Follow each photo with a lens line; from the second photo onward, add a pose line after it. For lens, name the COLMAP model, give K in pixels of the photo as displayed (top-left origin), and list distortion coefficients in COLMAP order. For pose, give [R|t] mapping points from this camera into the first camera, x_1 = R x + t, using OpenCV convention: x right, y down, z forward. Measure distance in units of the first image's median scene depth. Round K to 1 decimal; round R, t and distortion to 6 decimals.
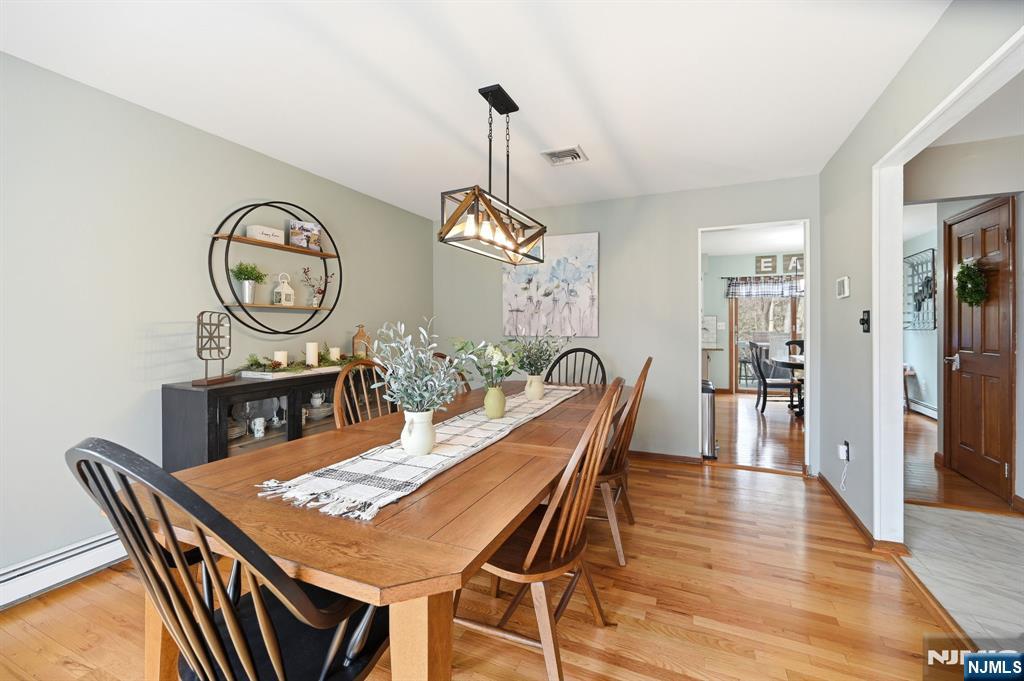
lens RADIAL K [[414.2, 0, 517.5], [0, 414.2, 333.6], [0, 0, 1]] dist [0.001031, 0.000859]
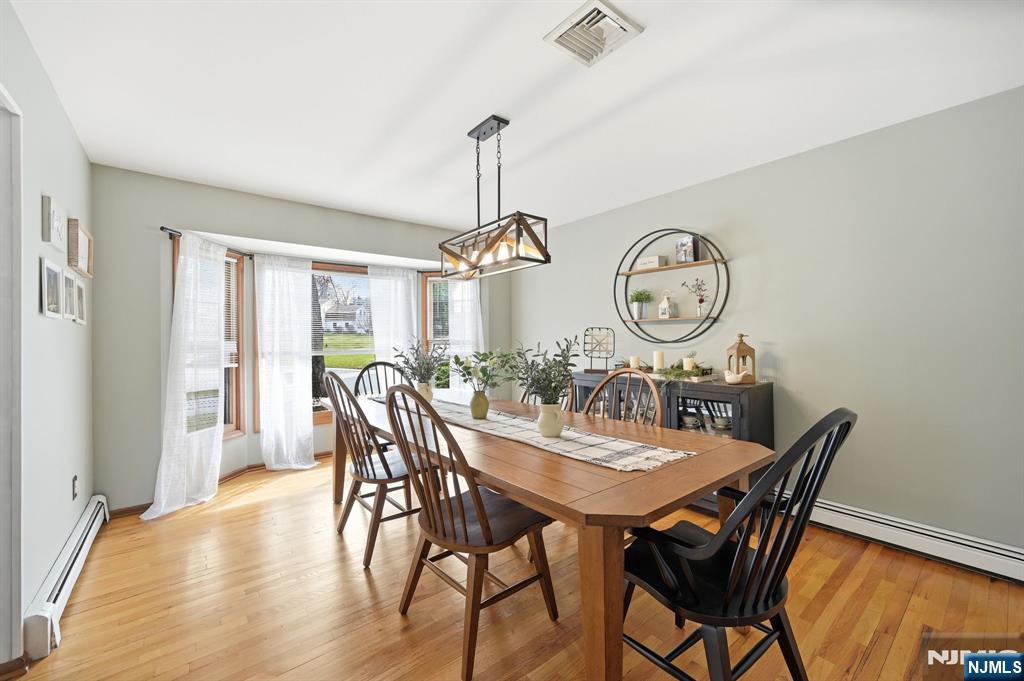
lens RADIAL K [[414.2, 0, 518.5], [0, 414.2, 336.8], [0, 0, 1]] dist [0.001031, 0.000859]
pose [[-0.443360, 0.008111, -0.896307, 0.530254], [-0.002015, 0.999948, 0.010046, -0.021099], [0.896341, 0.006260, -0.443321, 0.916235]]
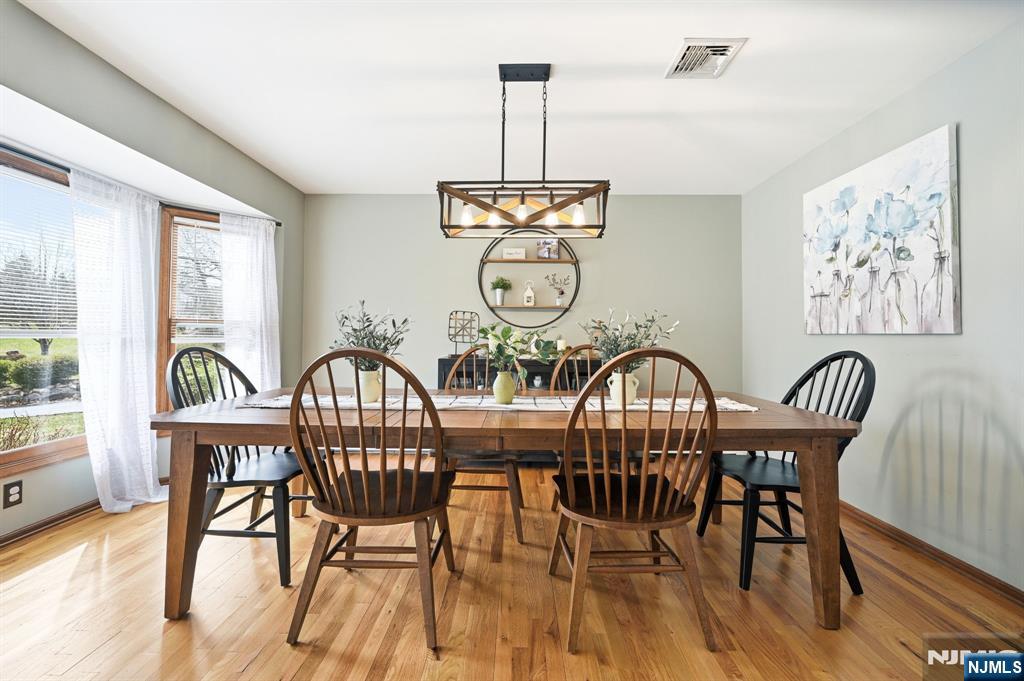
lens RADIAL K [[414.2, 0, 512.5], [0, 414.2, 330.9], [0, 0, 1]] dist [0.001031, 0.000859]
pose [[0.394057, -0.005738, -0.919068, 0.482770], [-0.022842, 0.999610, -0.016034, 0.025882], [0.918802, 0.027312, 0.393773, 0.359183]]
